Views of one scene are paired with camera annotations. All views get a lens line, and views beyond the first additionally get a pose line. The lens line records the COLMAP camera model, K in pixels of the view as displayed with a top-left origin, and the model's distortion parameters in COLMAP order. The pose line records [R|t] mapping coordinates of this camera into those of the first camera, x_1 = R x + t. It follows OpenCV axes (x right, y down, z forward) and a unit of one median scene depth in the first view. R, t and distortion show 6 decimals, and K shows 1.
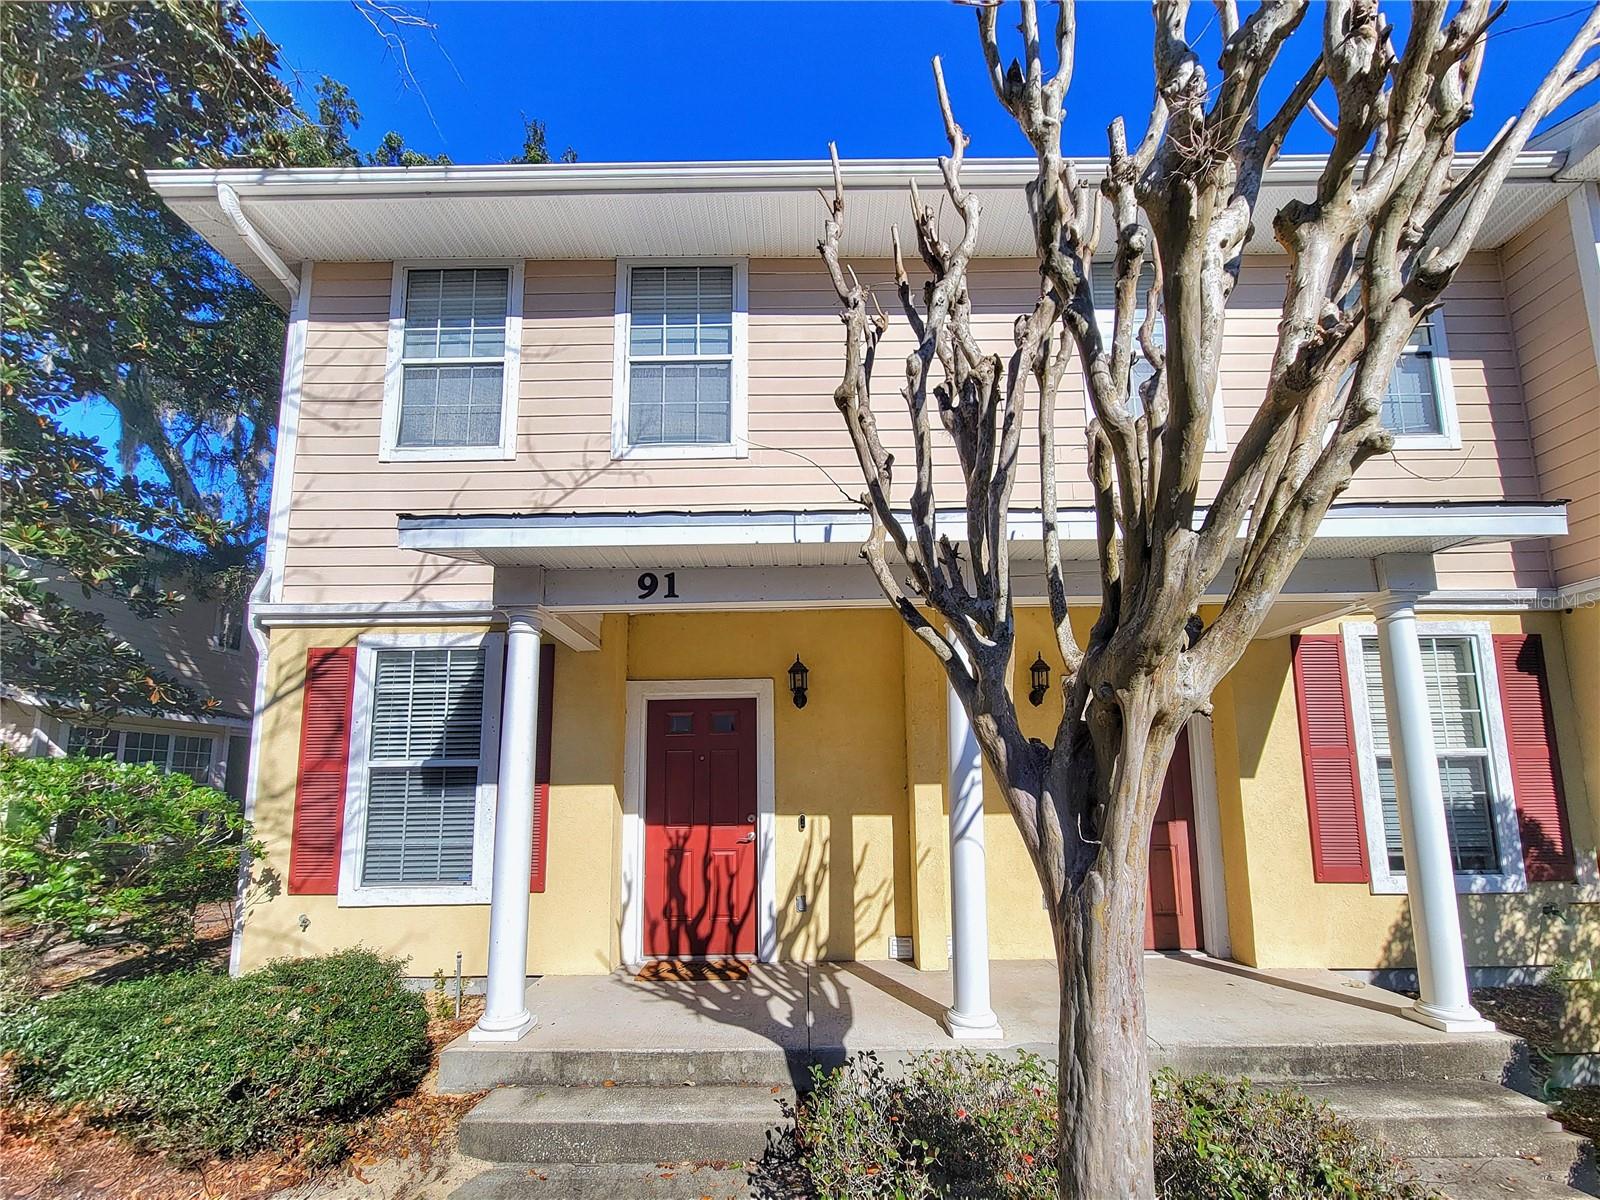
lens RADIAL K [[633.7, 0, 765.9], [0, 633.7, 704.7], [0, 0, 1]] dist [0.001136, -0.000248]
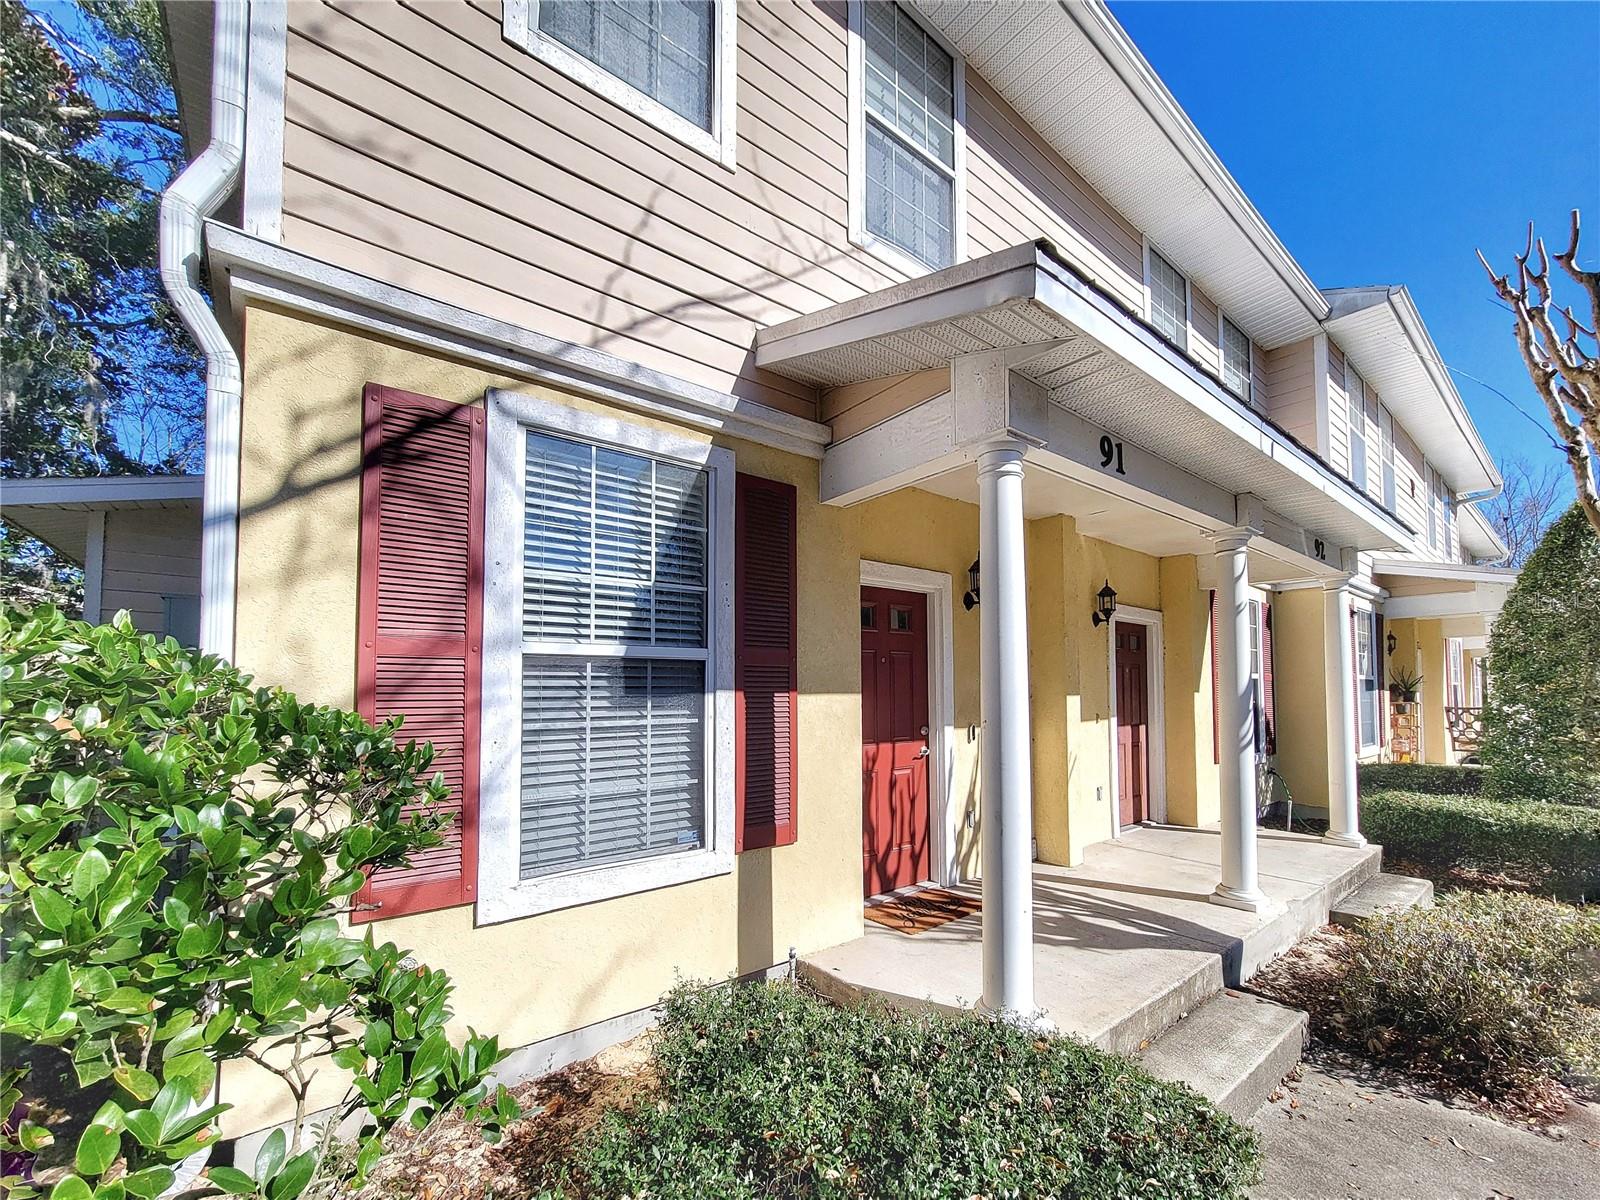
lens RADIAL K [[649.9, 0, 800.7], [0, 649.9, 673.5], [0, 0, 1]] dist [-0.000467, -0.000054]
pose [[0.783617, 0.027238, 0.620647, -0.763738], [-0.077221, 0.995561, 0.053806, 0.066834], [-0.616427, -0.090090, 0.782242, 0.432641]]
